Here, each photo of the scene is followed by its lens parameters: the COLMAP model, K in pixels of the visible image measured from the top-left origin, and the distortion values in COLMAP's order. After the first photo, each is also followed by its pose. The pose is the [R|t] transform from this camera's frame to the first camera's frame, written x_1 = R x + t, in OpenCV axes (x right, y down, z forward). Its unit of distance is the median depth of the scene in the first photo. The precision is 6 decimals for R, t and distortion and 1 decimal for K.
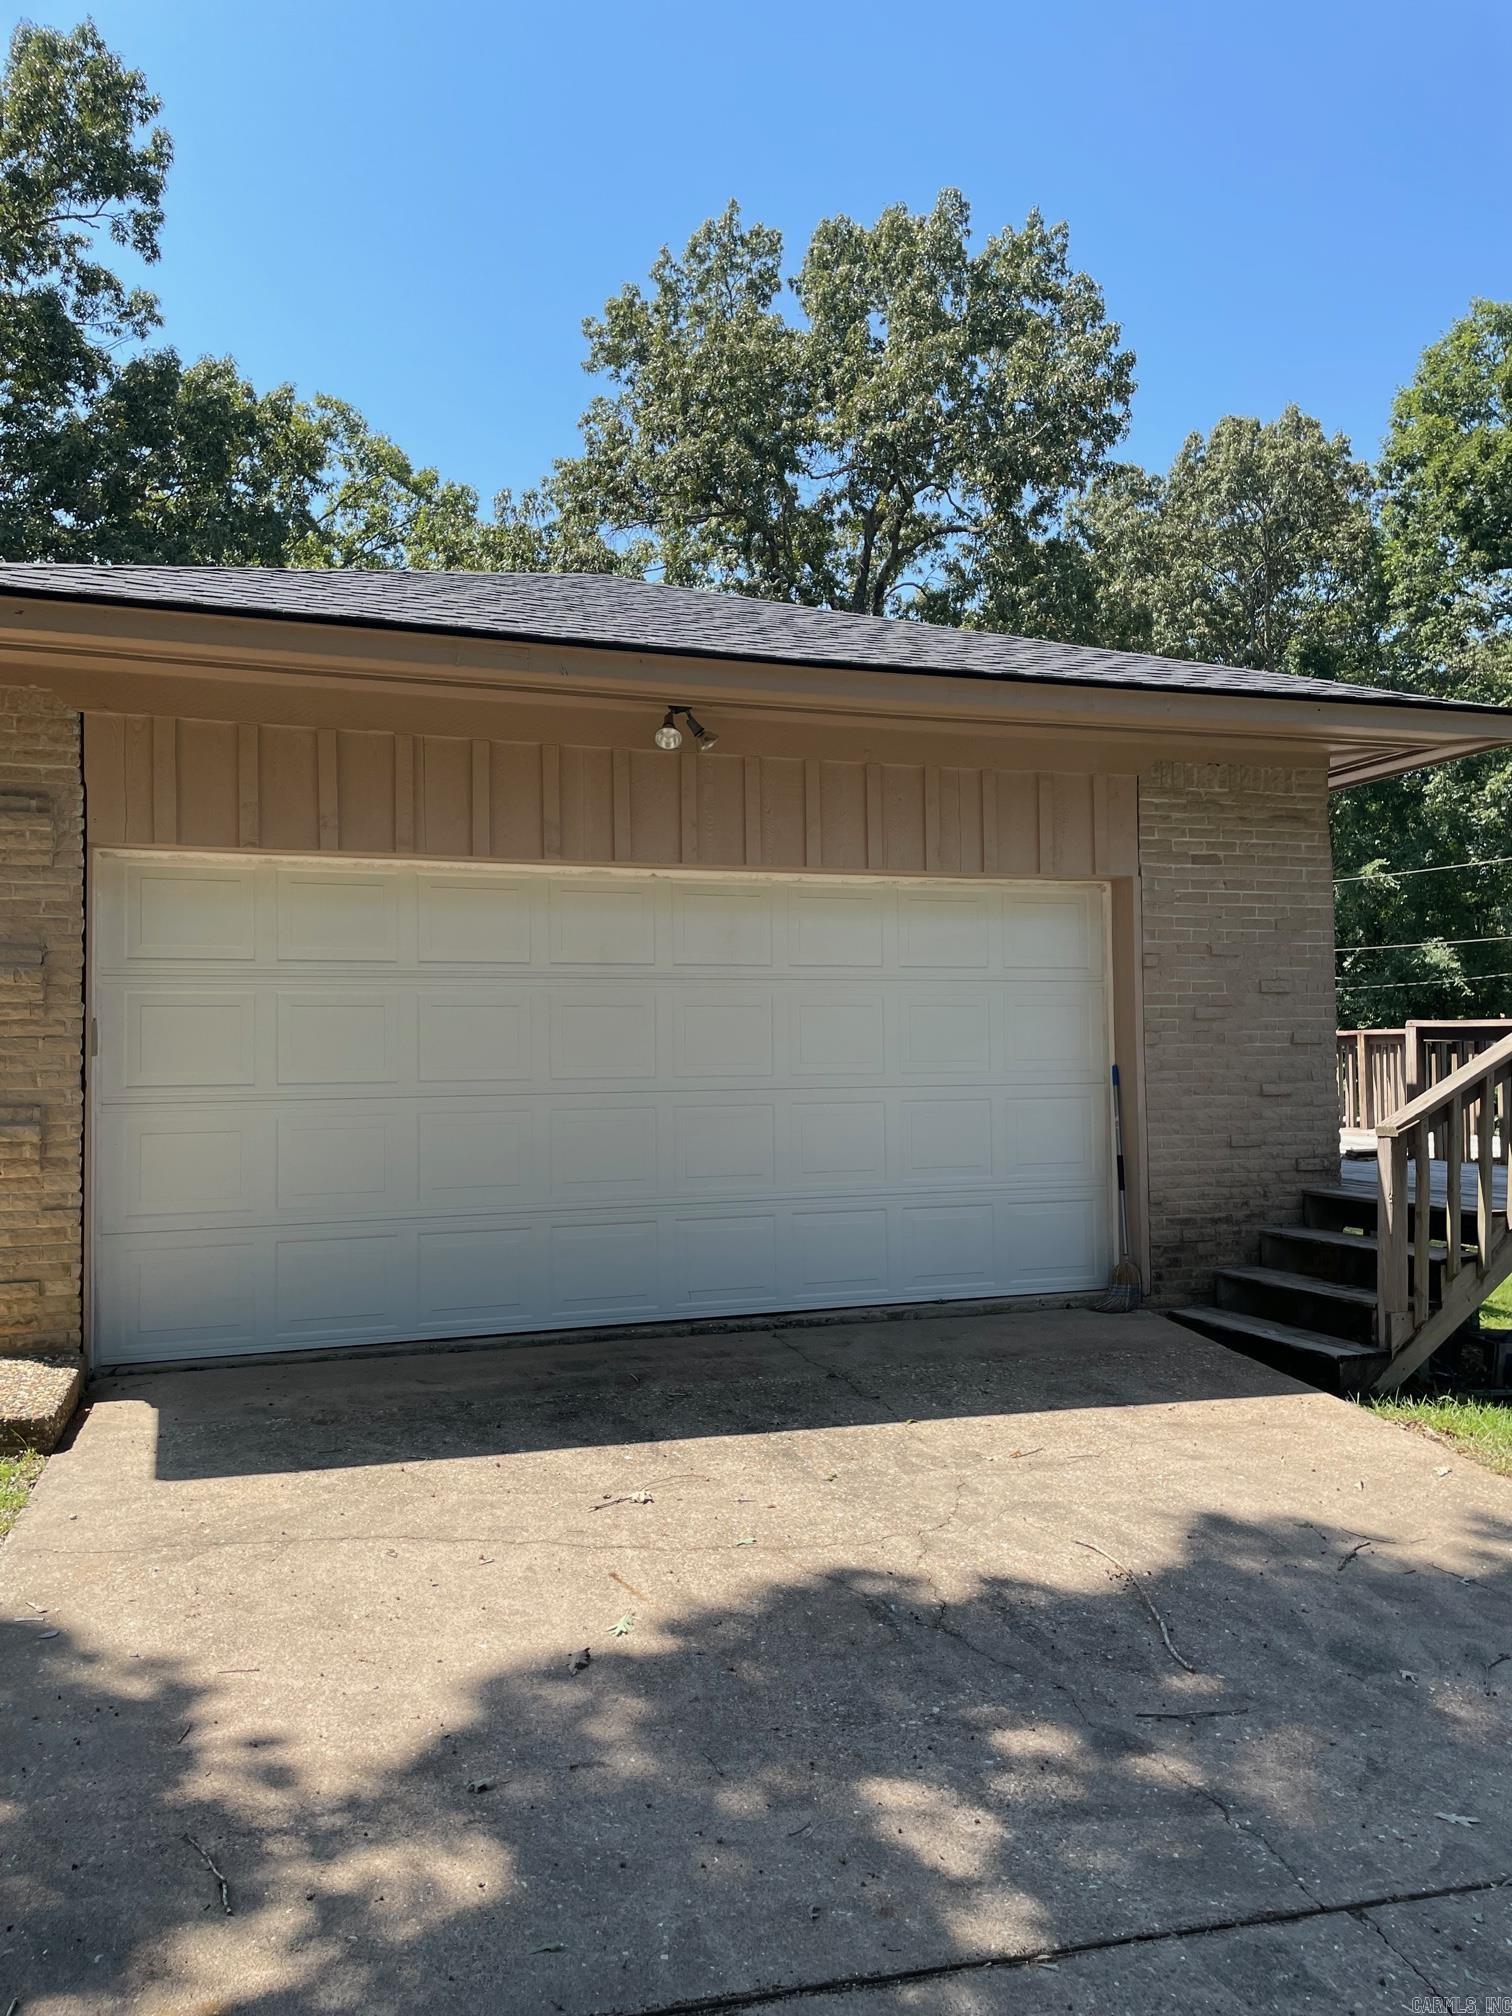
lens RADIAL K [[1520.5, 0, 753.6], [0, 1520.5, 1004.4], [0, 0, 1]] dist [0.016199, -0.037267]
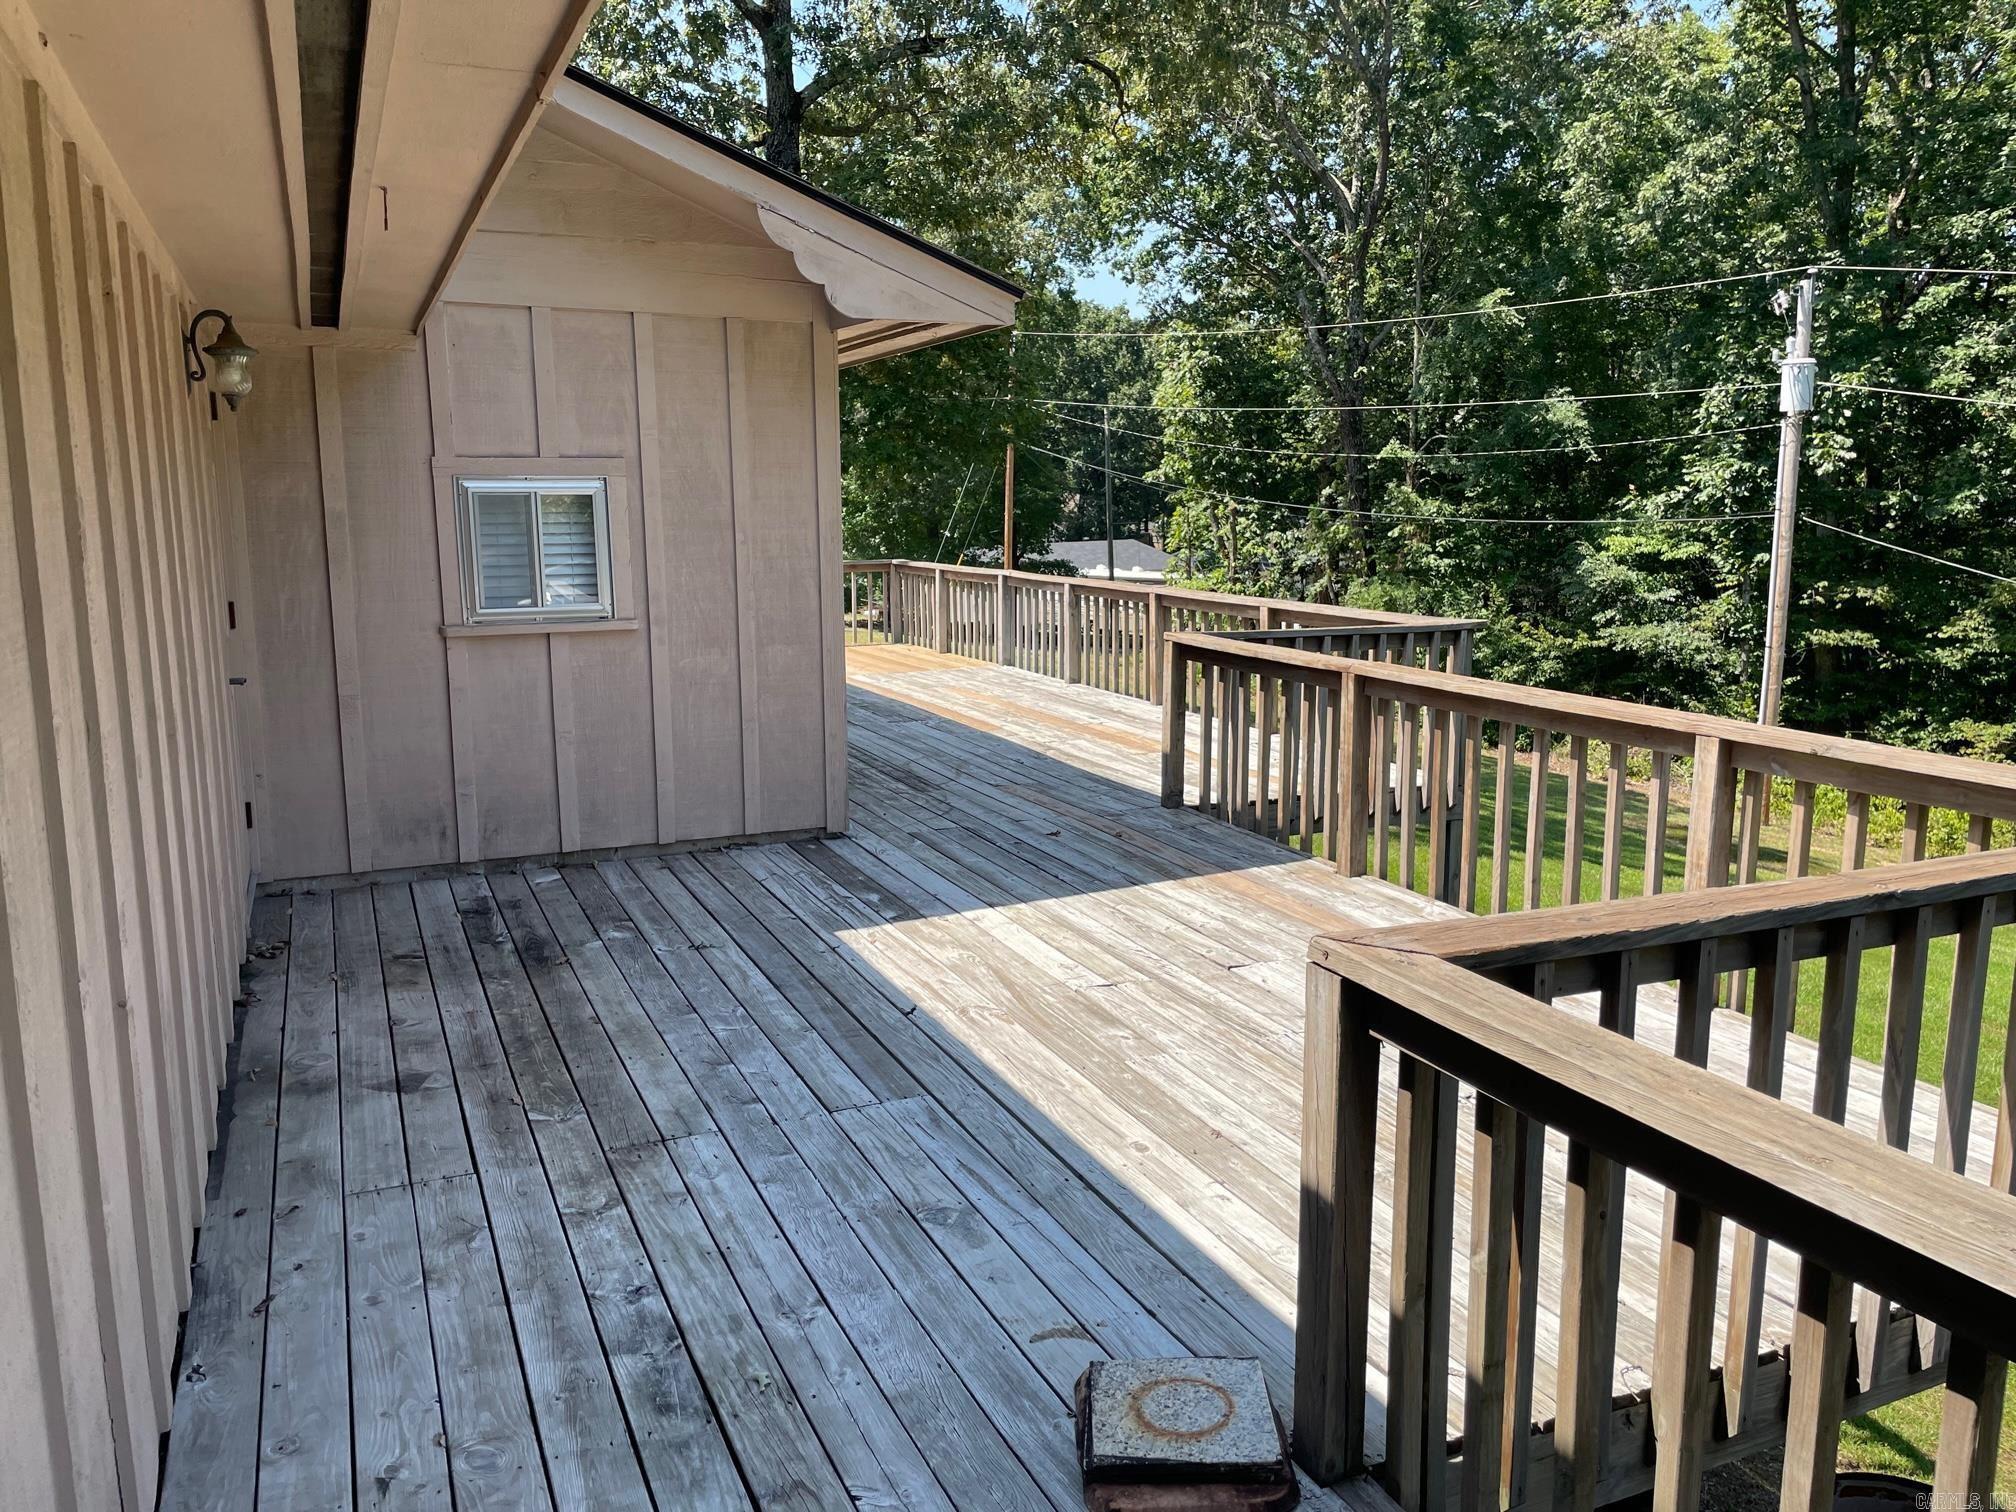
lens RADIAL K [[1520.5, 0, 1011.4], [0, 1520.5, 760.0], [0, 0, 1]] dist [0.016199, -0.037267]
pose [[0.996873, -0.009887, 0.078394, 0.085821], [-0.006699, 0.977995, 0.208522, -0.017430], [-0.078731, -0.208395, 0.974871, 0.181796]]
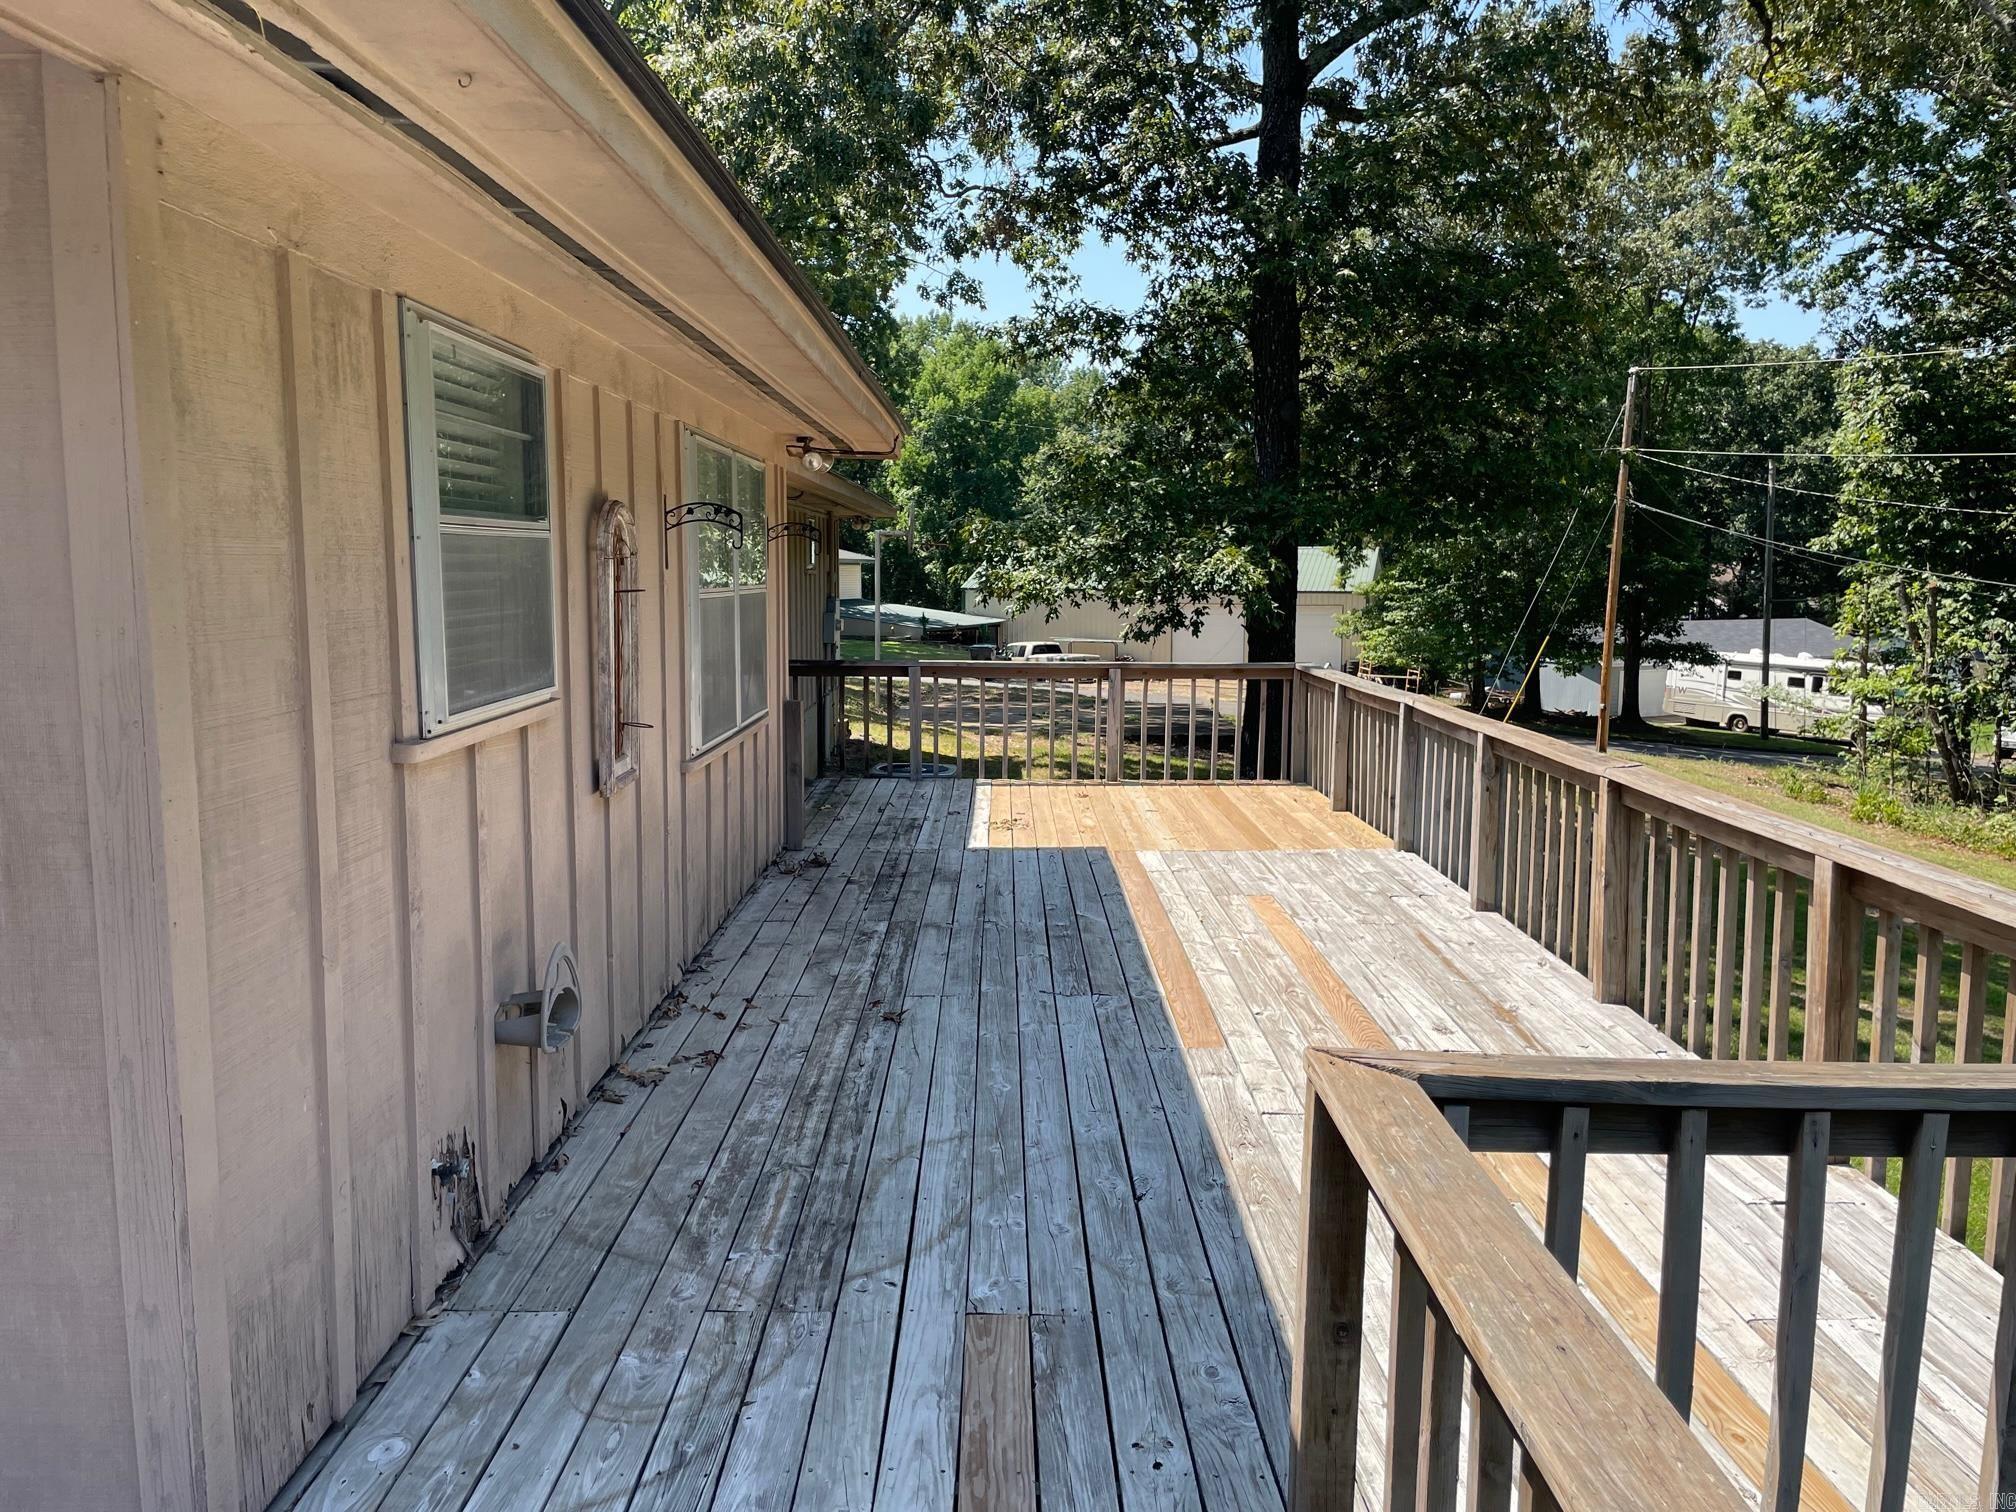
lens RADIAL K [[1520.5, 0, 991.1], [0, 1520.5, 752.5], [0, 0, 1]] dist [0.016199, -0.037267]
pose [[0.941916, 0.056182, -0.331115, 0.114554], [-0.000951, 0.986351, 0.164656, -0.015327], [0.335846, -0.154778, 0.929113, 0.273038]]
